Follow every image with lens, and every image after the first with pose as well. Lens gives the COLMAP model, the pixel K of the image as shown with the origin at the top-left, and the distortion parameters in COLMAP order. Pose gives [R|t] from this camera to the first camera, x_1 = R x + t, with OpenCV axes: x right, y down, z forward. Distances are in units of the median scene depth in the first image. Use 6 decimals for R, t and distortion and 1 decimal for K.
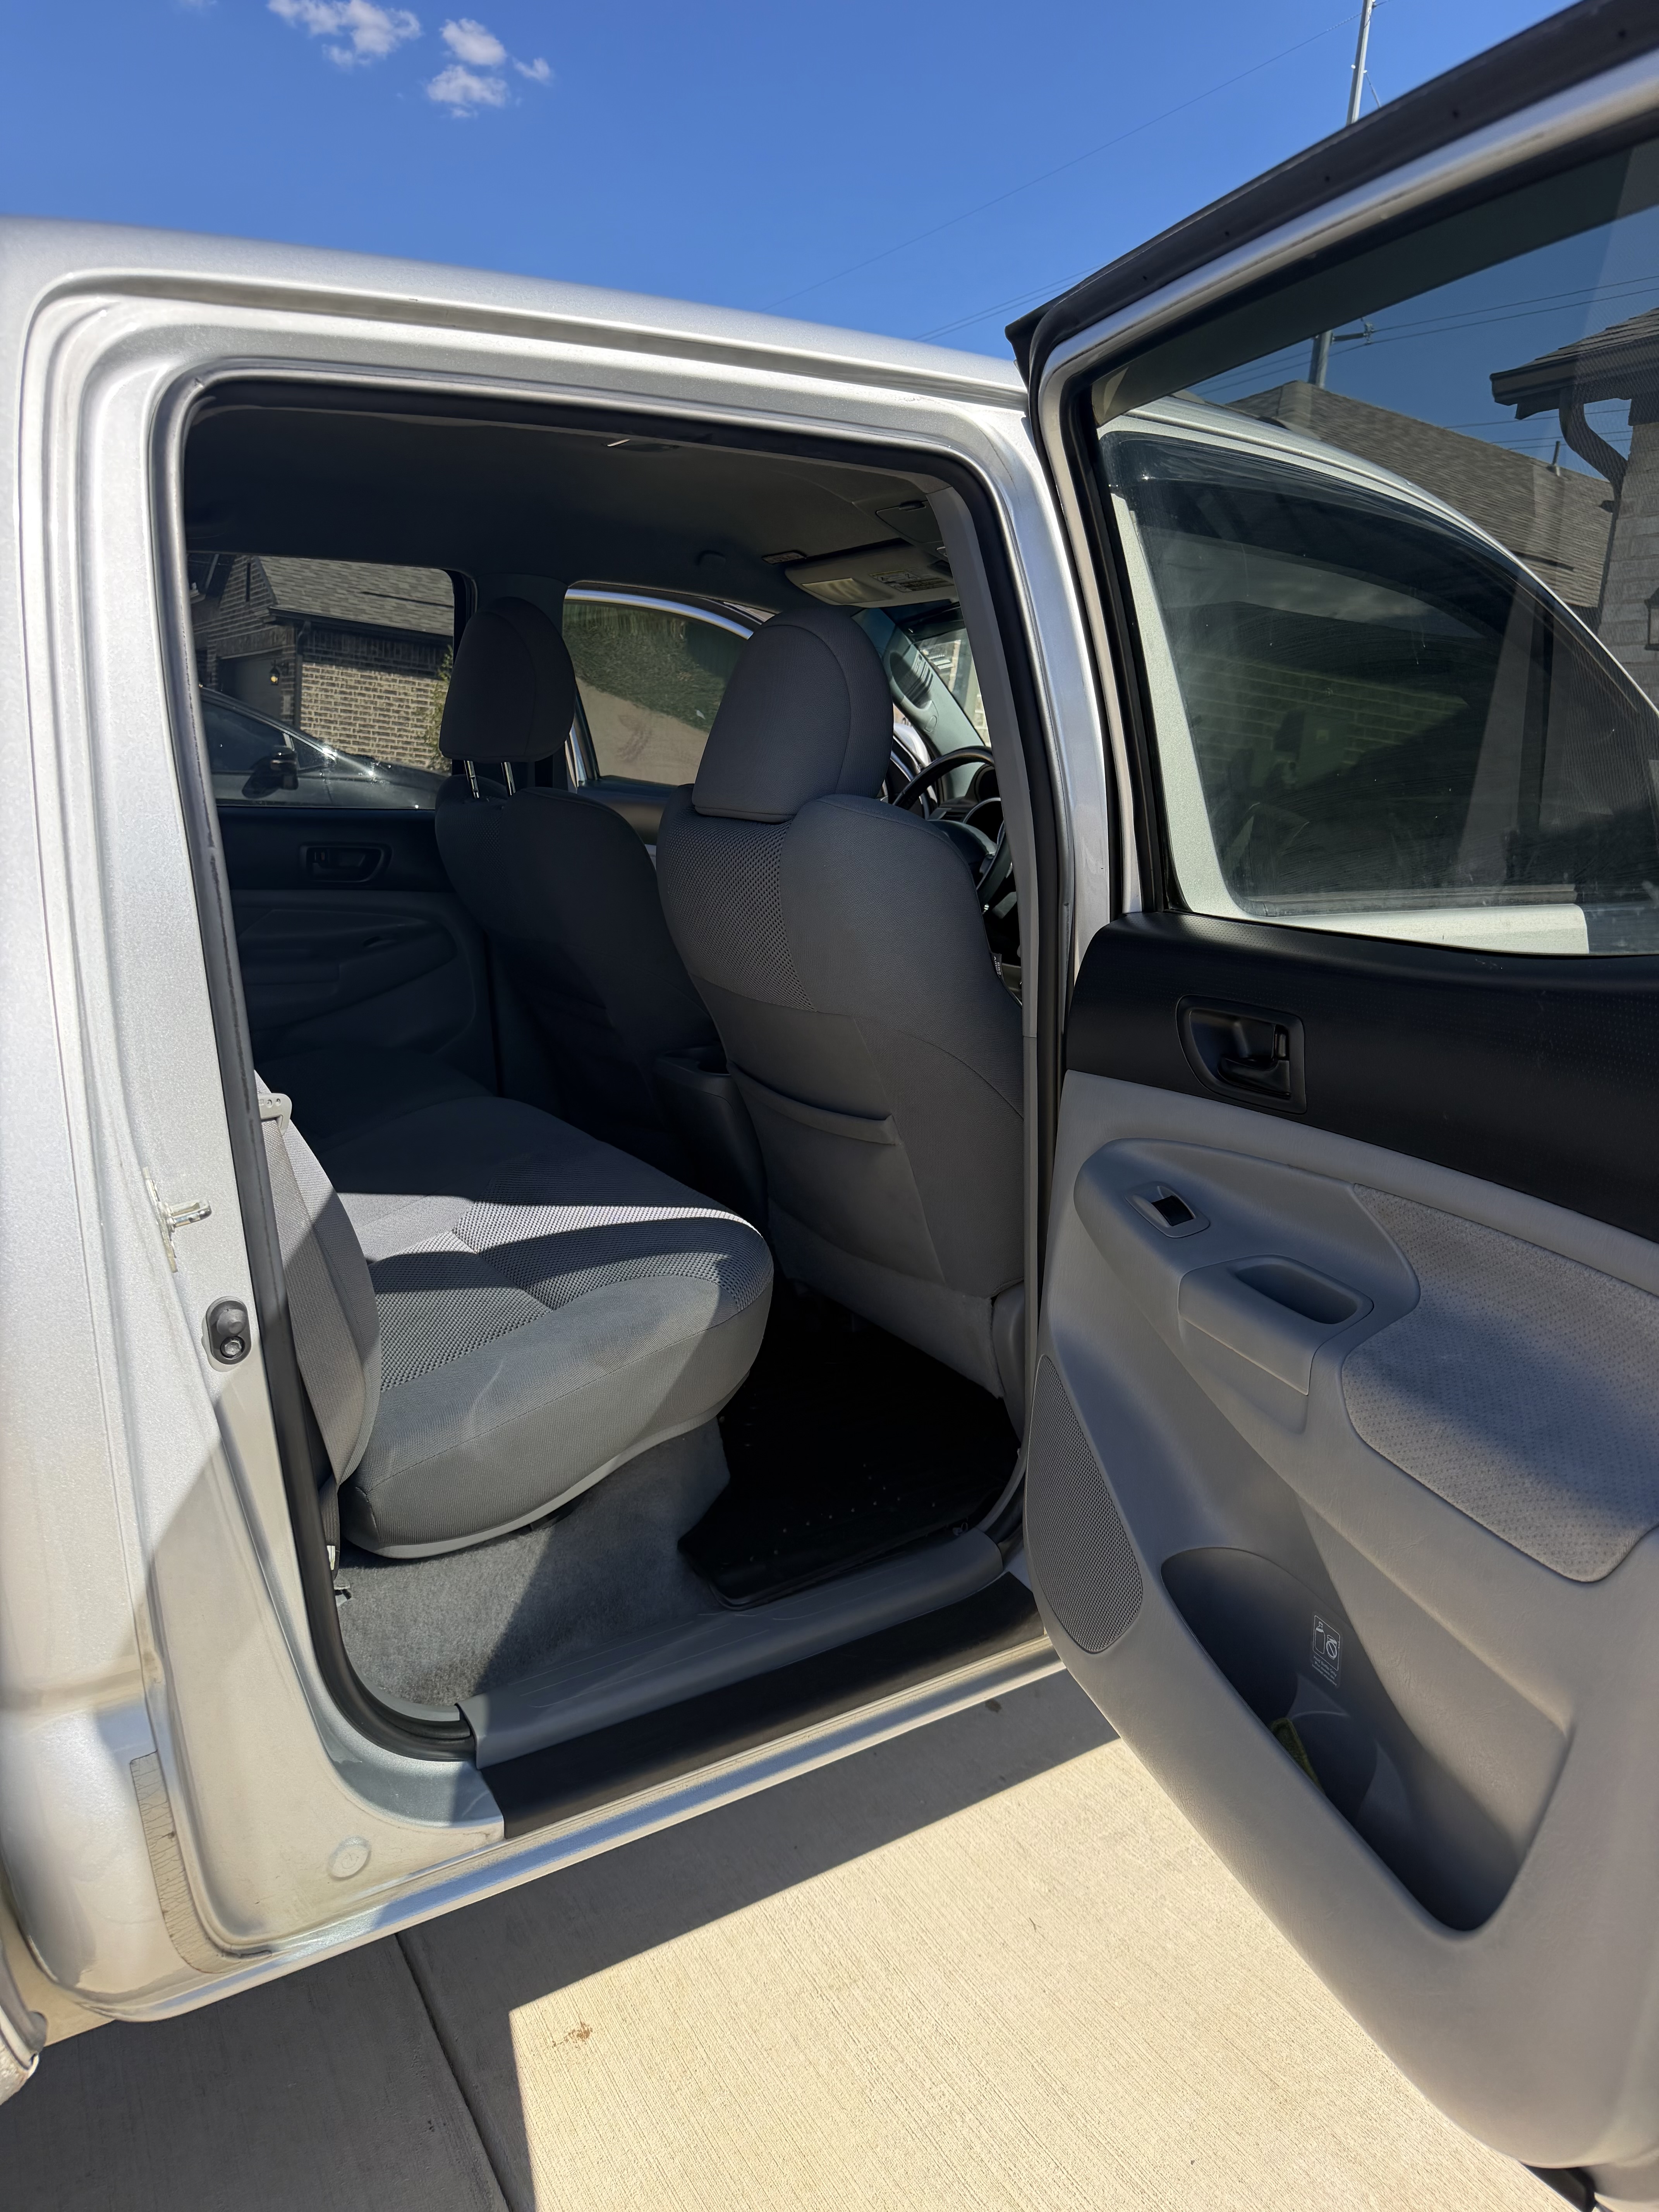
lens RADIAL K [[1550.1, 0, 830.6], [0, 1550.1, 1116.2], [0, 0, 1]] dist [0.000160, -0.005958]
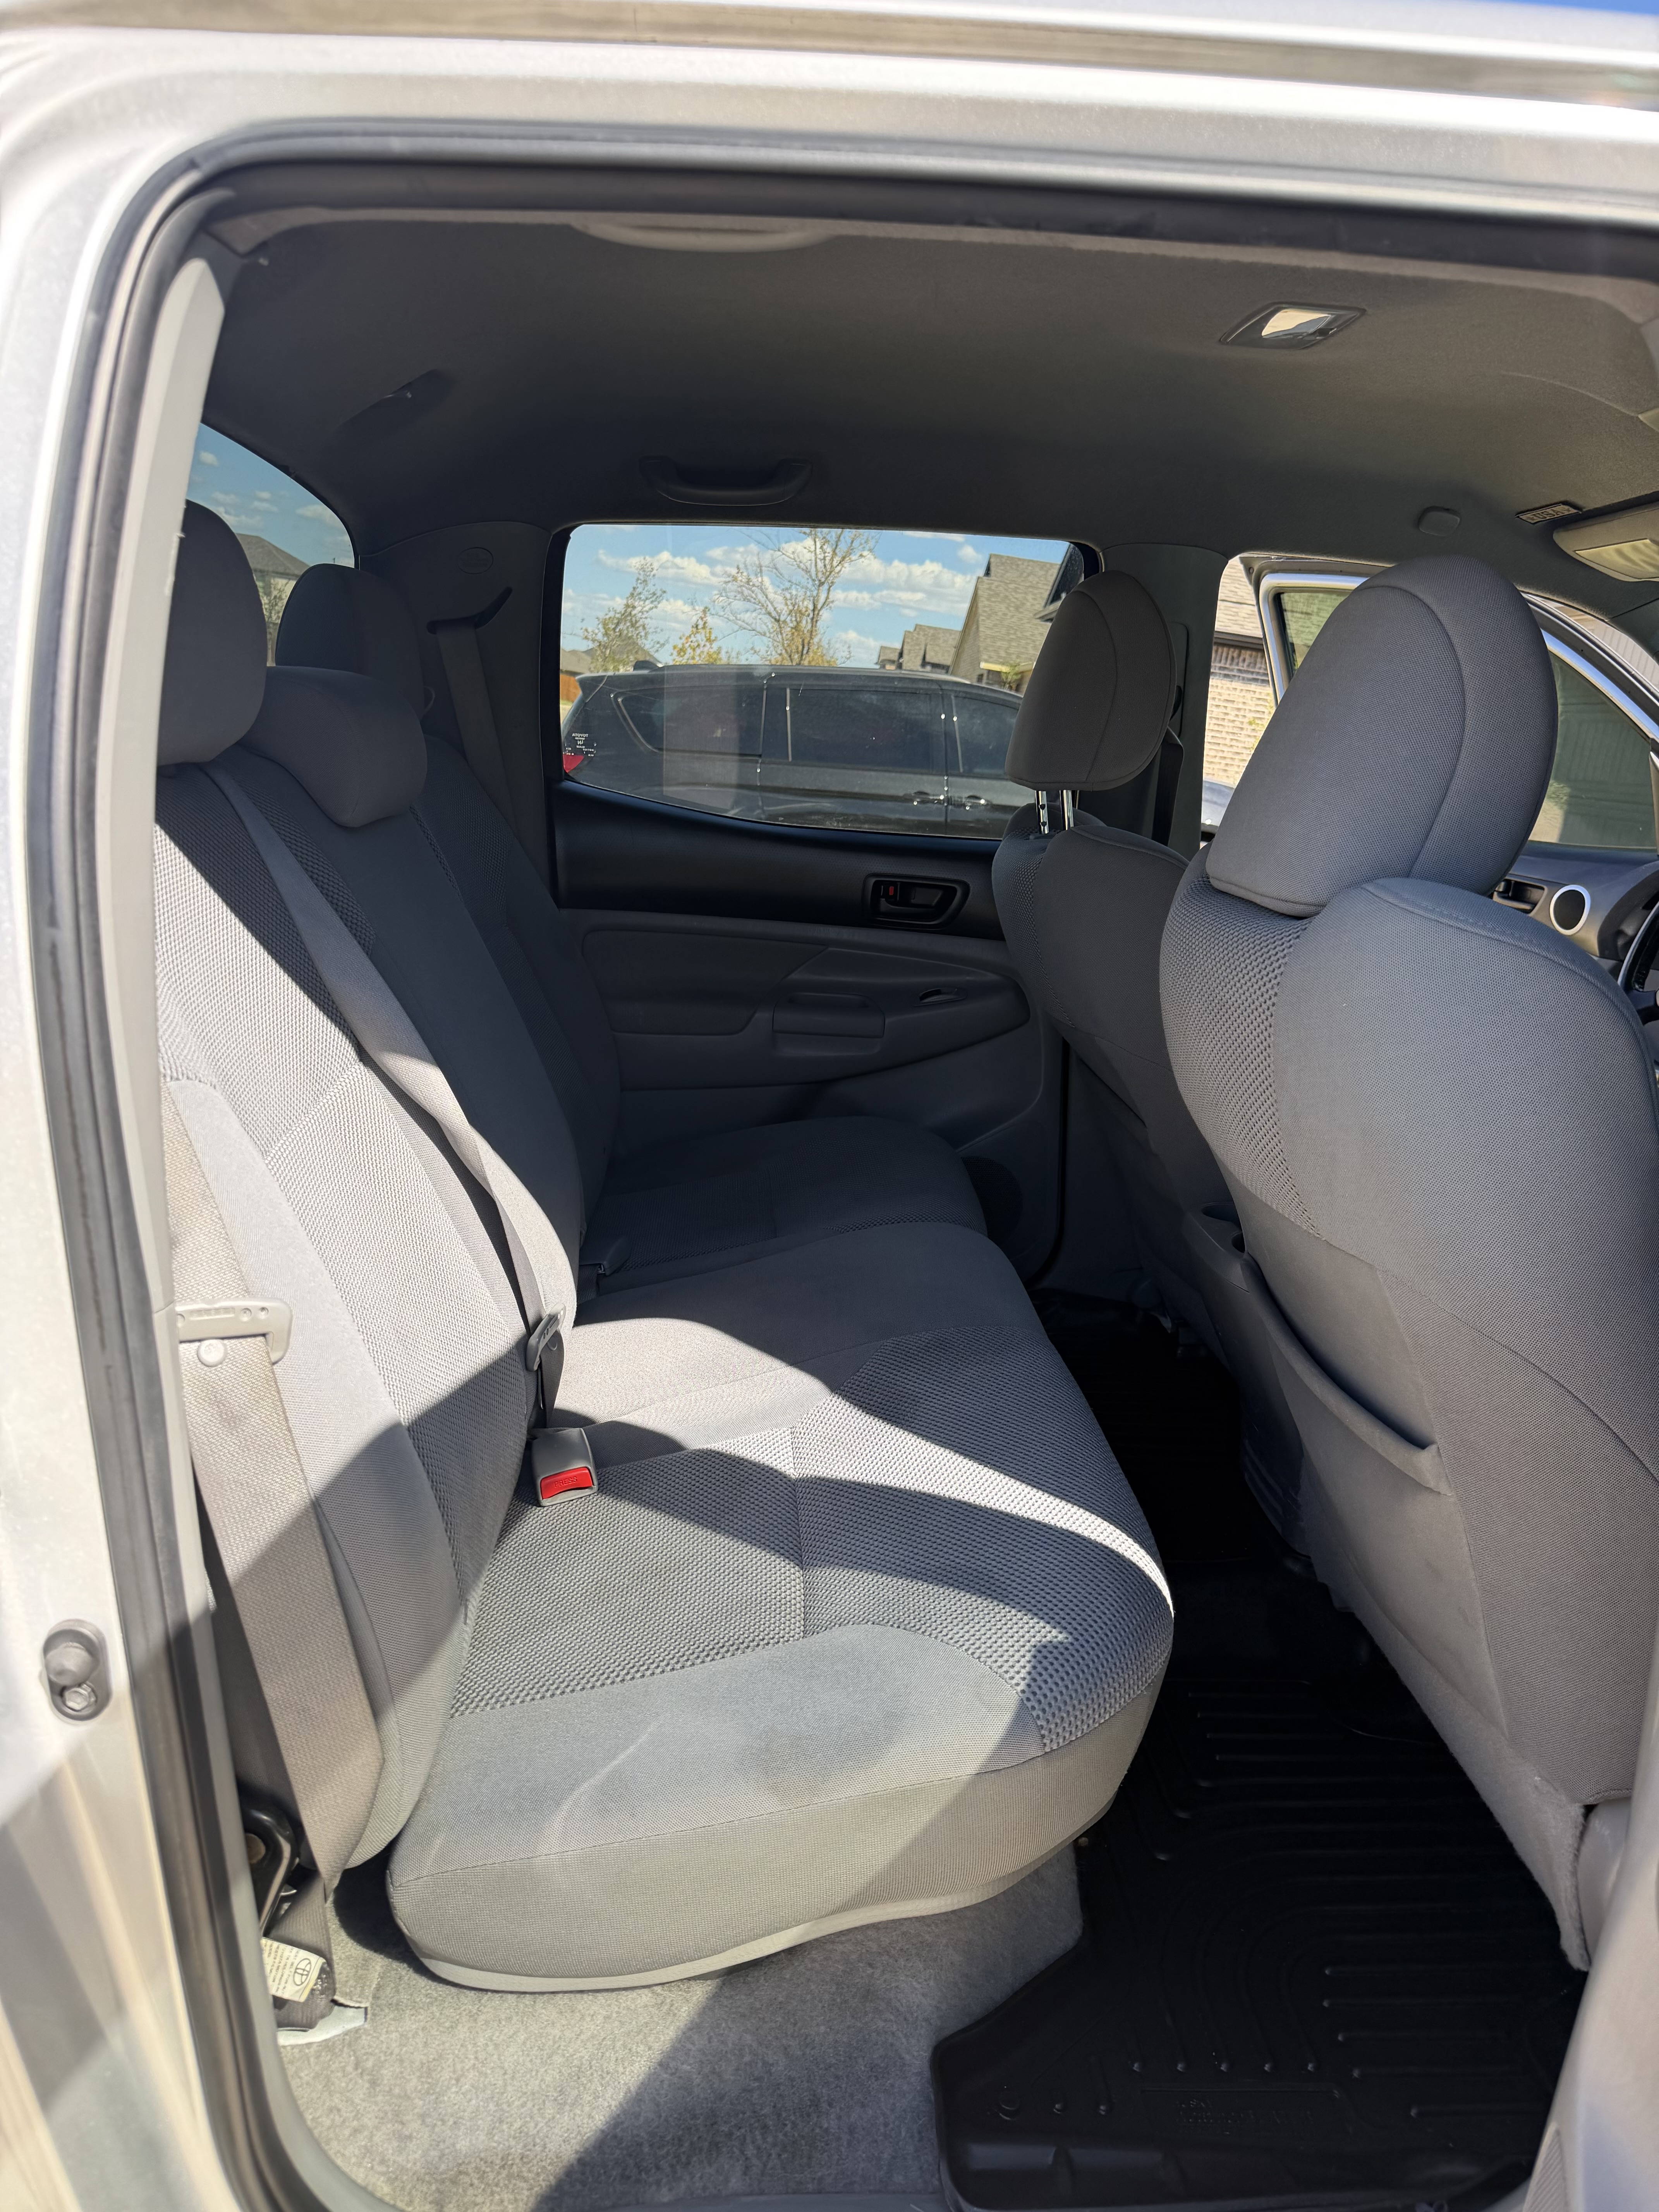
lens RADIAL K [[1550.1, 0, 830.6], [0, 1550.1, 1116.2], [0, 0, 1]] dist [0.000160, -0.005958]
pose [[0.862651, 0.151456, -0.482591, 0.118214], [-0.154138, 0.987451, 0.034374, -0.120458], [0.481741, 0.044733, 0.875171, 0.440046]]
